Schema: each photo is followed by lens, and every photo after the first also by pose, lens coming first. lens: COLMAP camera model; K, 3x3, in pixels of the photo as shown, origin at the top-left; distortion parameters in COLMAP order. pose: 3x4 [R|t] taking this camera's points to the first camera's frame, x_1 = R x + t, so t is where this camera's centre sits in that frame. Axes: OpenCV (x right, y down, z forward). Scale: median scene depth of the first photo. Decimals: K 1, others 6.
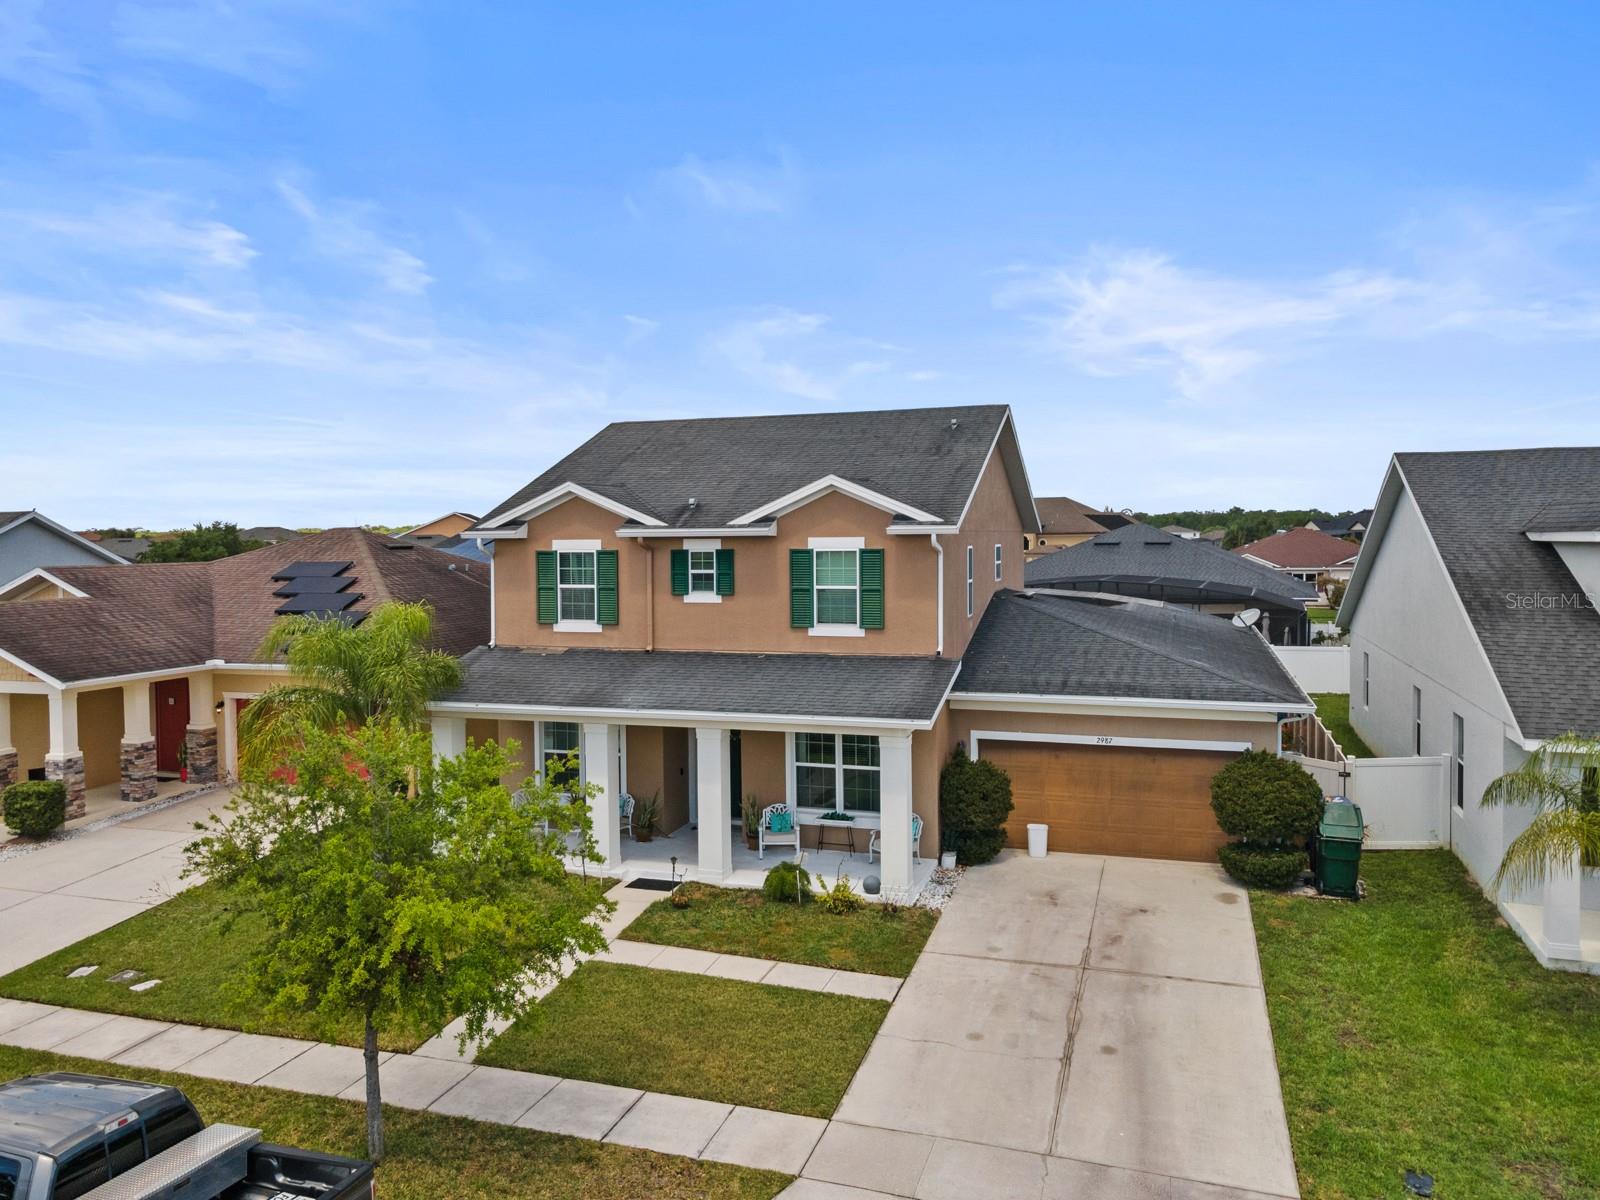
lens RADIAL K [[1176.6, 0, 775.1], [0, 1176.6, 592.2], [0, 0, 1]] dist [0.038814, 0.008782]
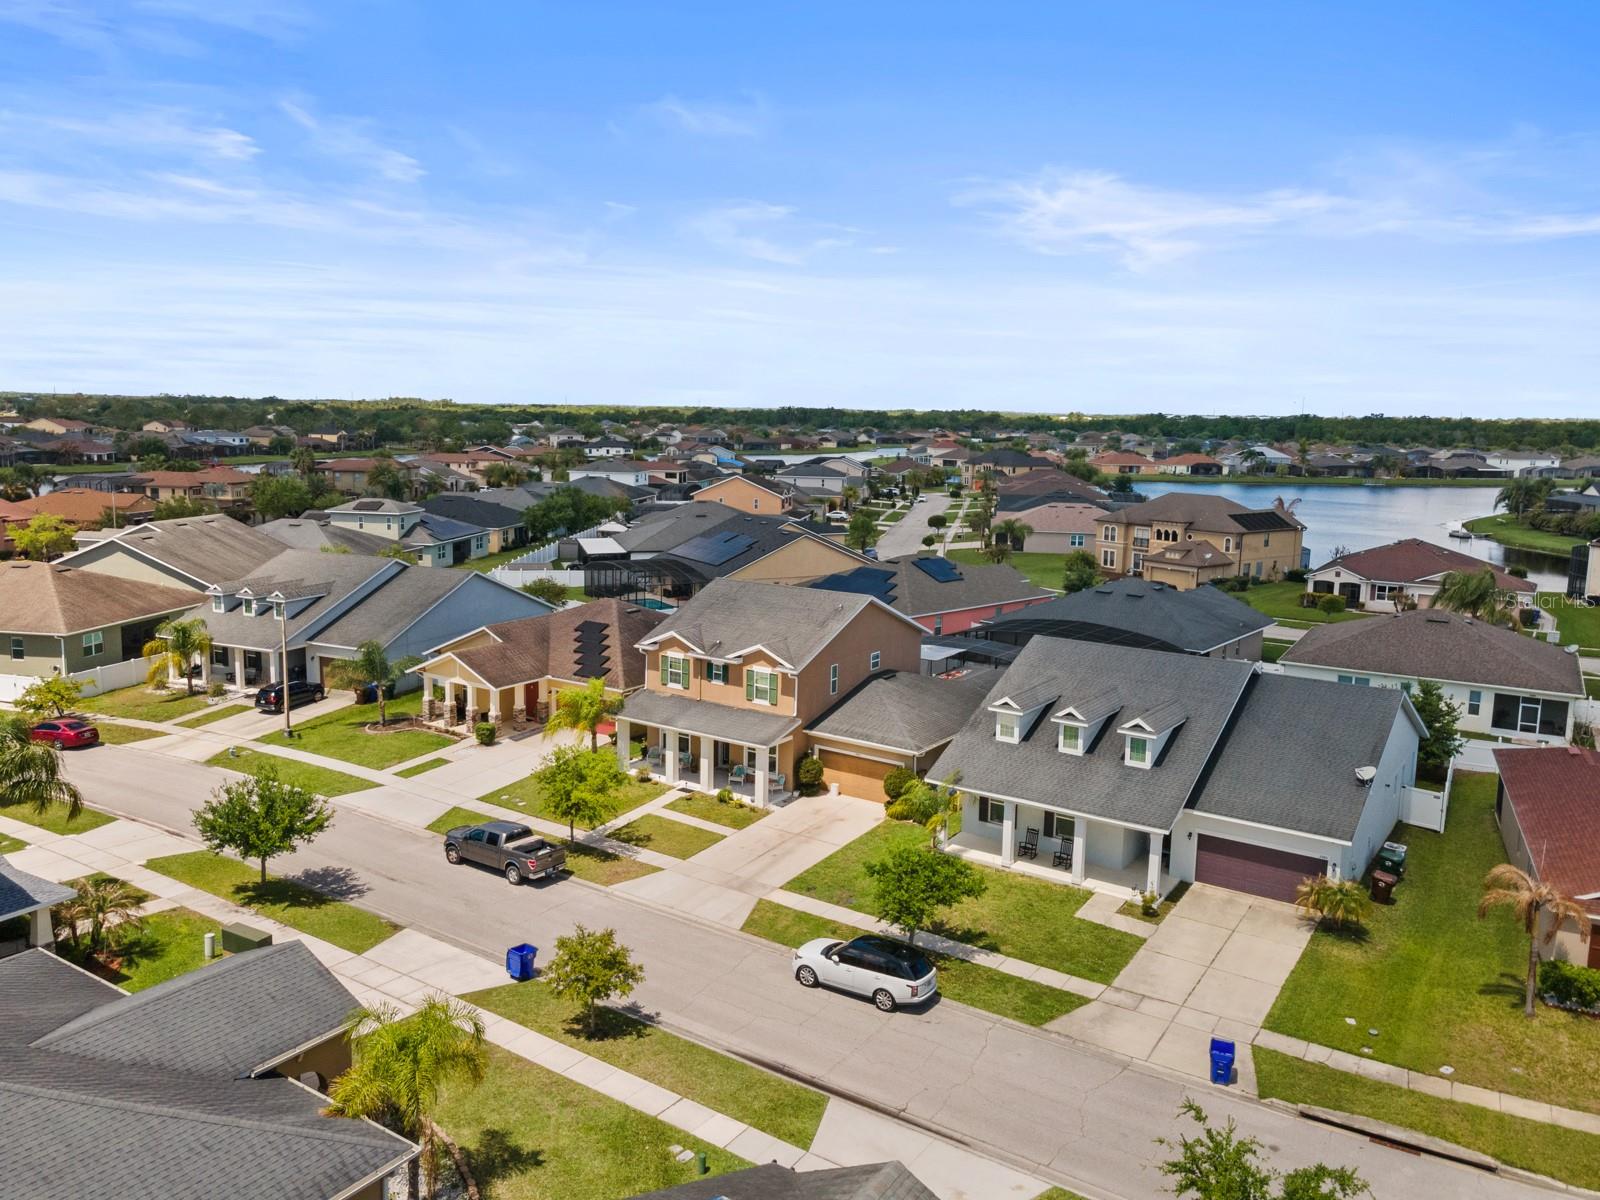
lens RADIAL K [[1203.8, 0, 770.8], [0, 1203.8, 557.7], [0, 0, 1]] dist [0.039802, 0.002614]
pose [[0.959273, 0.060064, -0.276020, 0.795822], [-0.039905, 0.996148, 0.078086, -0.498893], [0.279646, -0.063891, 0.957975, -1.538624]]
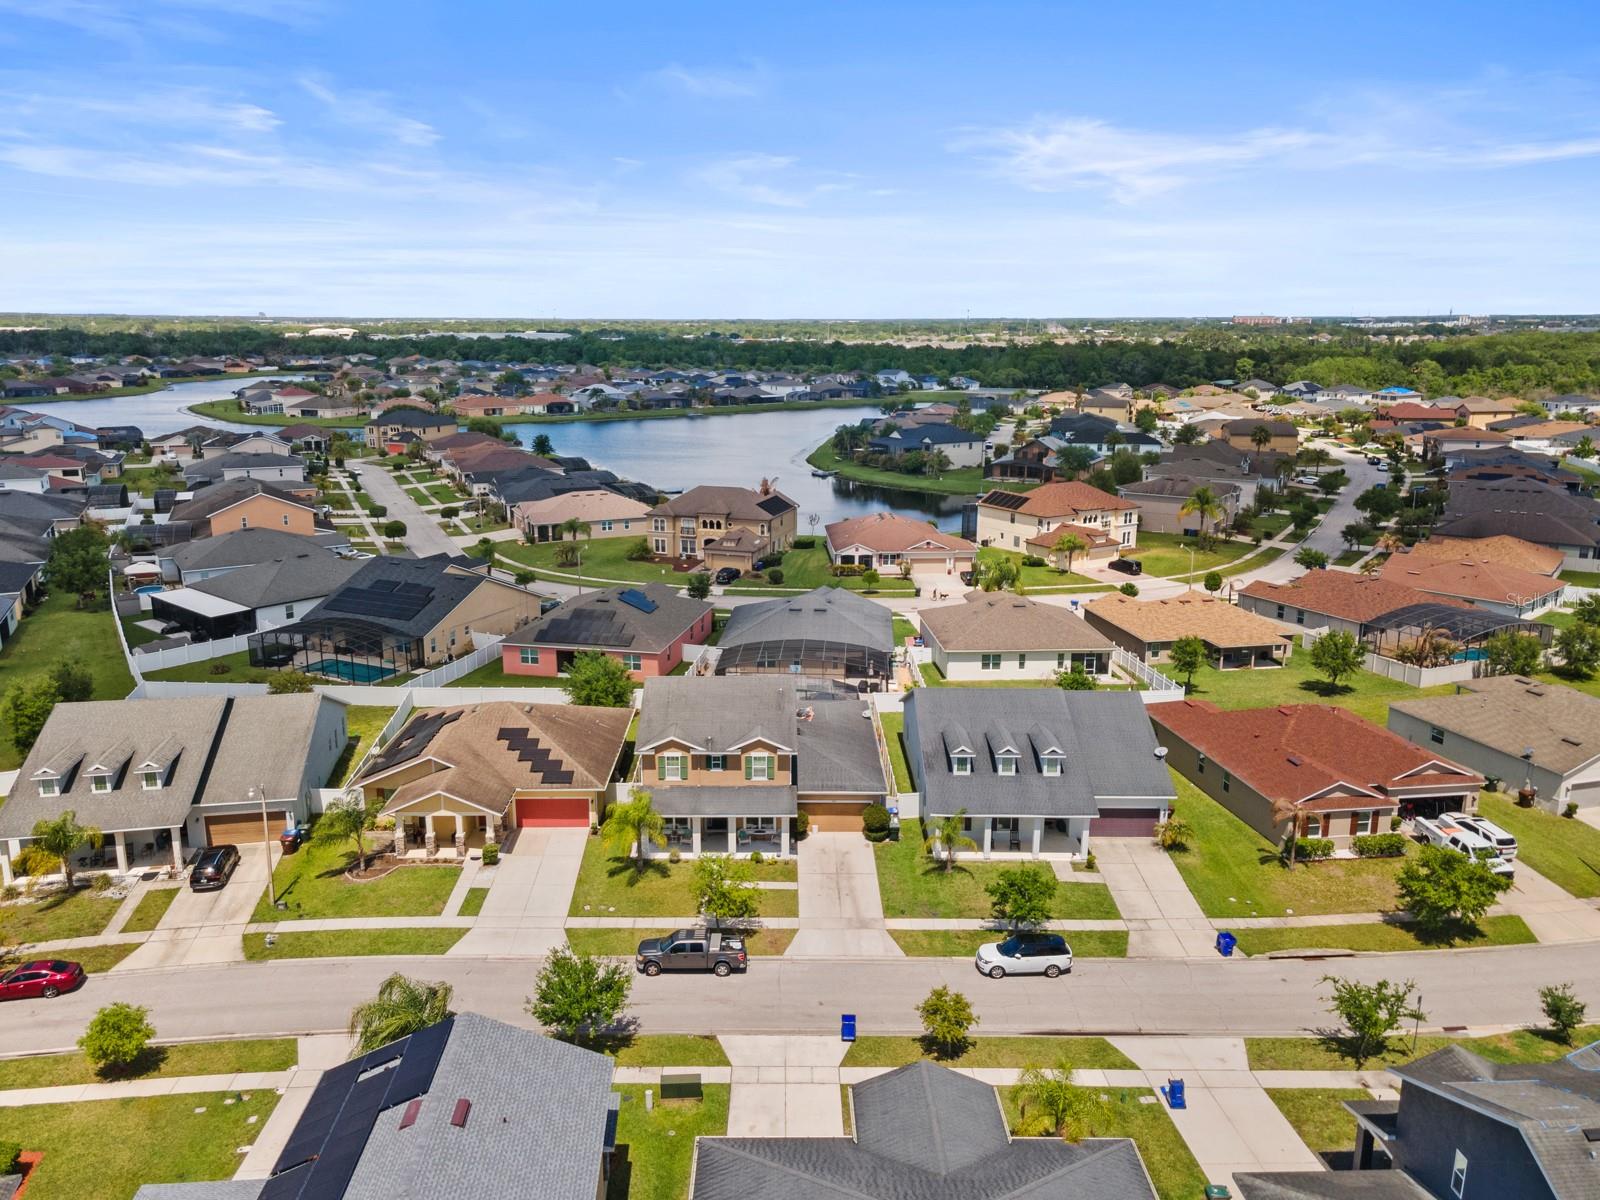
lens RADIAL K [[1176.6, 0, 775.1], [0, 1176.6, 592.2], [0, 0, 1]] dist [0.038814, 0.008782]
pose [[0.948242, -0.061494, 0.311537, -0.927249], [0.005713, 0.984215, 0.176886, -1.094950], [-0.317497, -0.165951, 0.933625, -2.078062]]
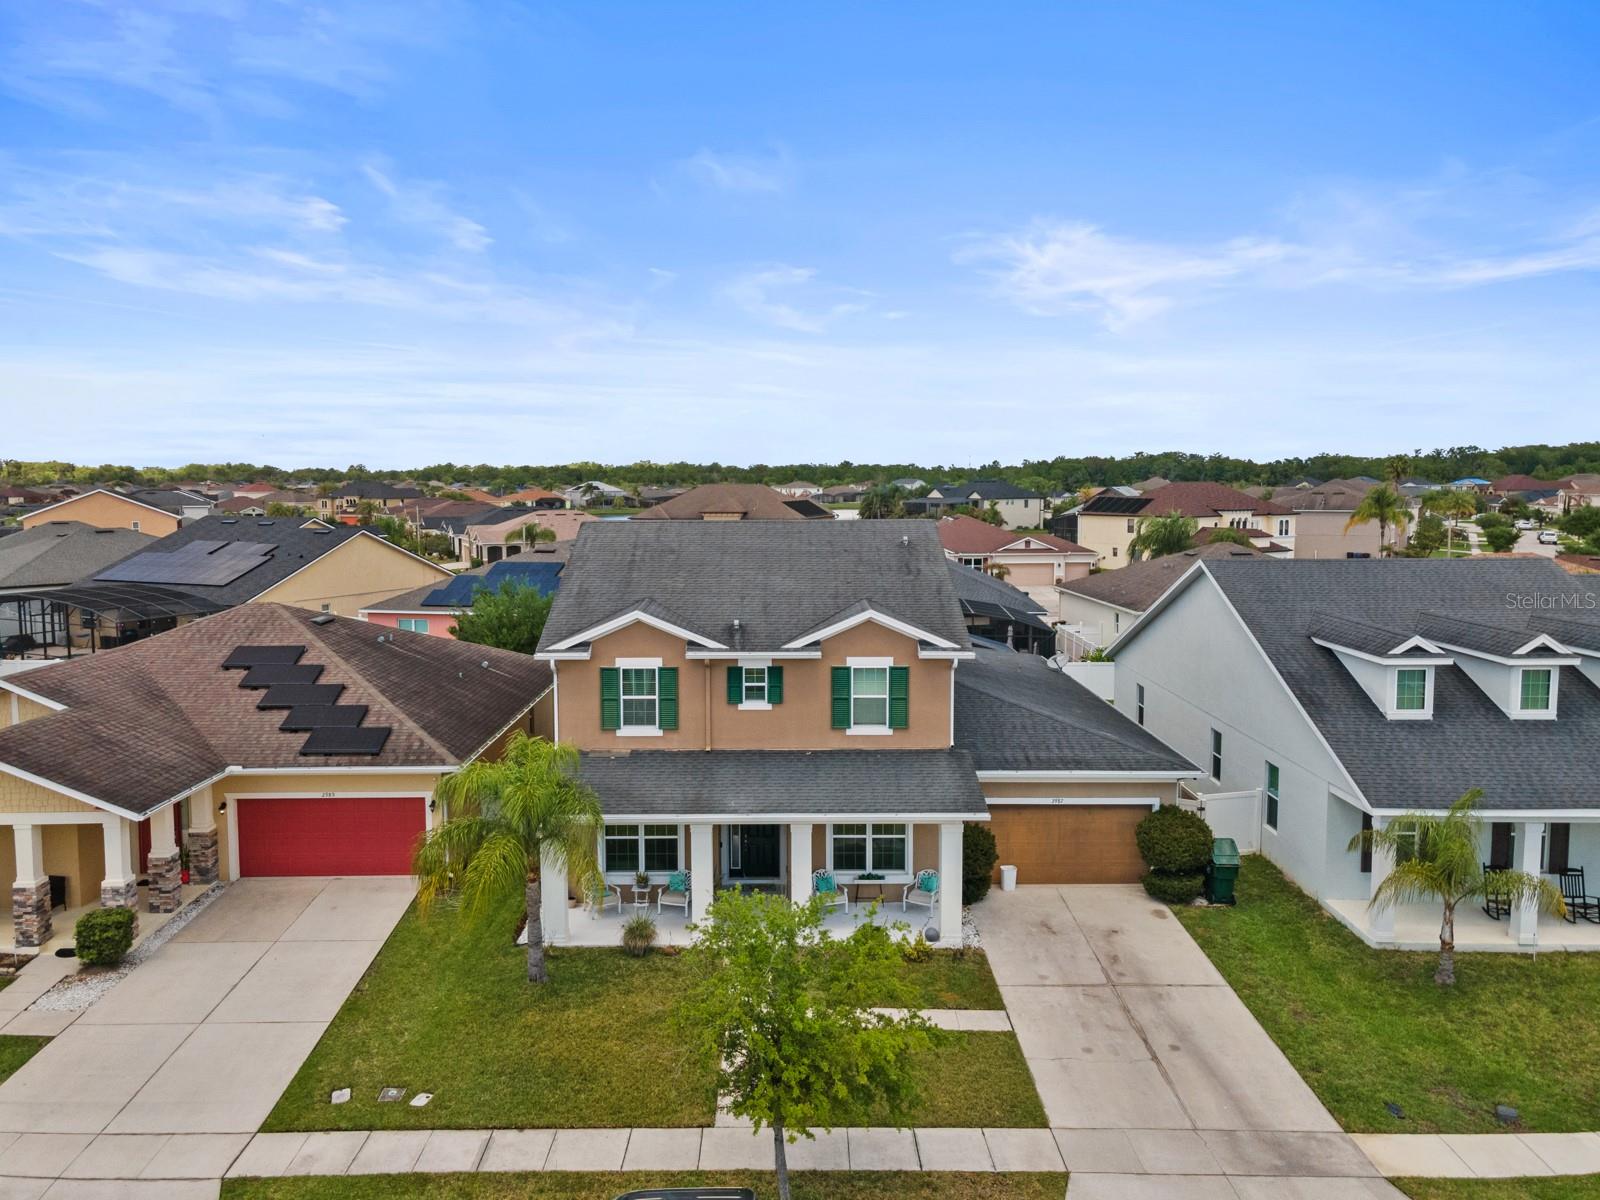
lens RADIAL K [[1176.6, 0, 775.1], [0, 1176.6, 592.2], [0, 0, 1]] dist [0.038814, 0.008782]
pose [[0.948770, -0.025289, 0.314955, -0.441214], [0.010231, 0.998728, 0.049370, -0.180114], [-0.315803, -0.043618, 0.947822, -0.159011]]
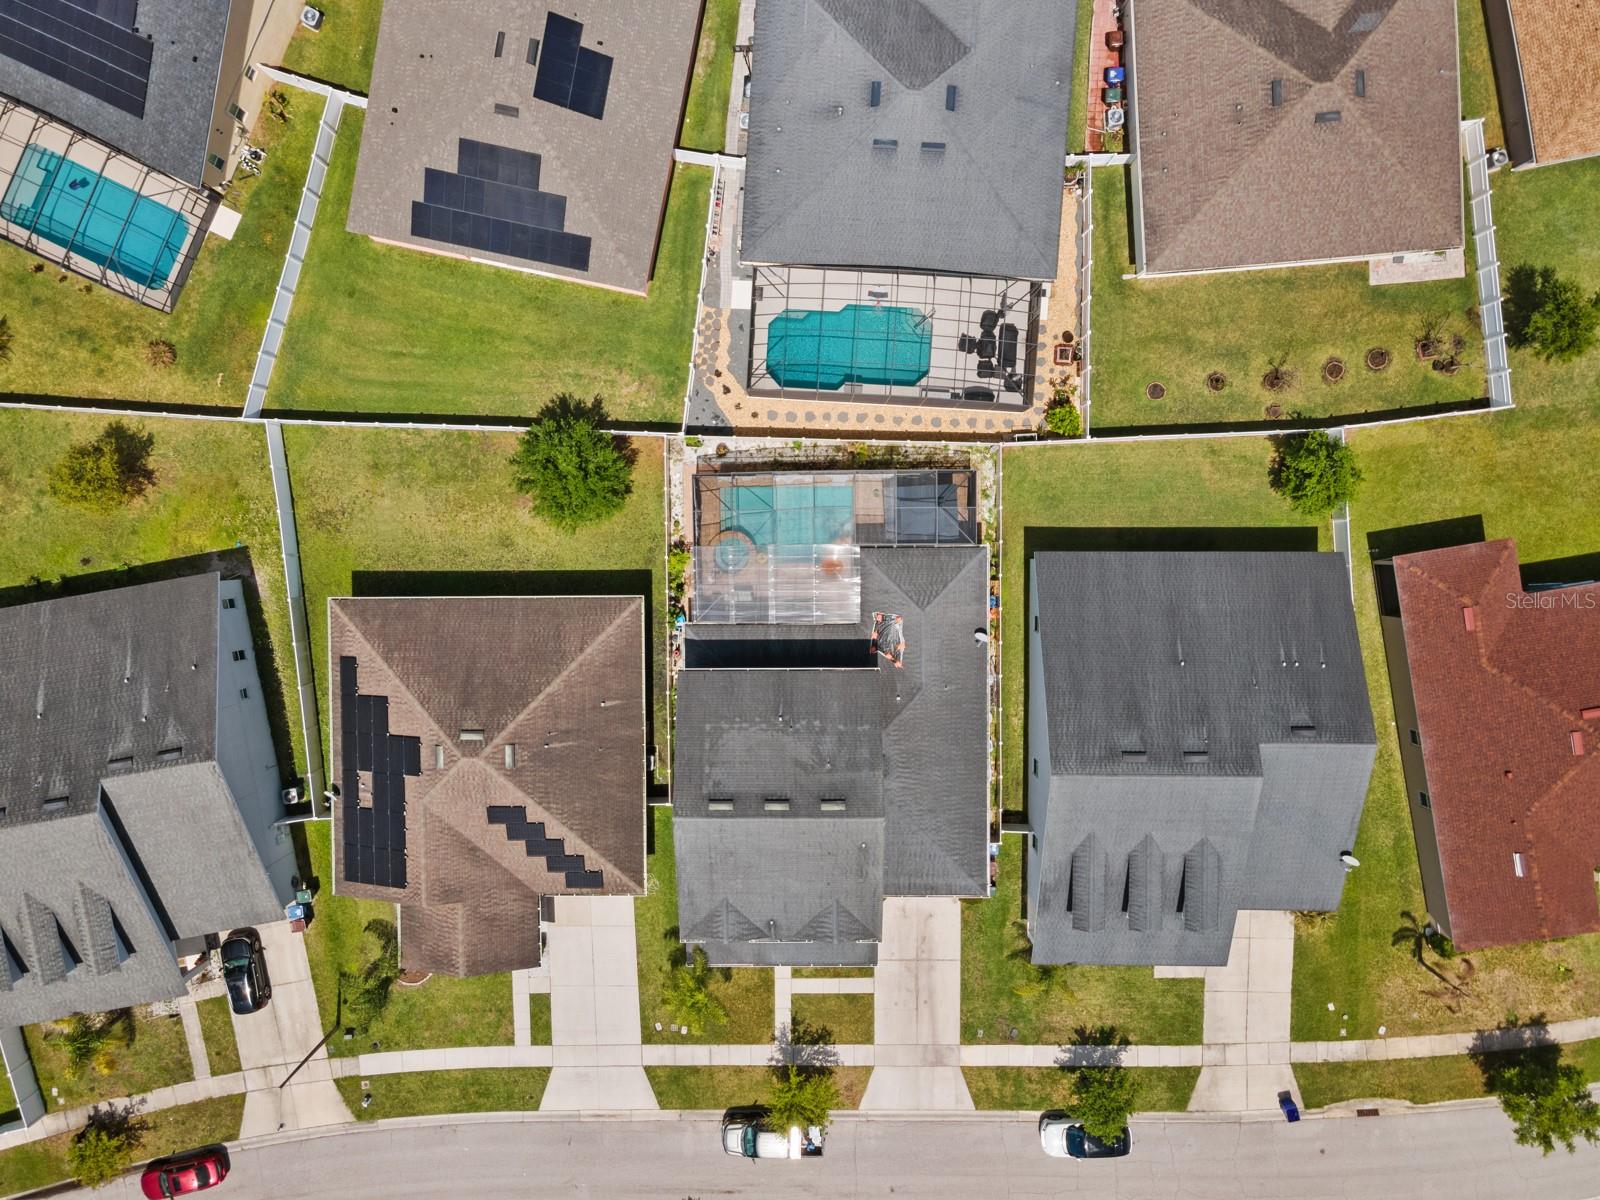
lens RADIAL K [[1176.6, 0, 775.1], [0, 1176.6, 592.2], [0, 0, 1]] dist [0.038814, 0.008782]
pose [[0.944911, -0.326589, -0.021995, 0.235193], [0.022337, -0.002703, 0.999747, -2.769369], [-0.326566, -0.945163, 0.004740, 1.776799]]
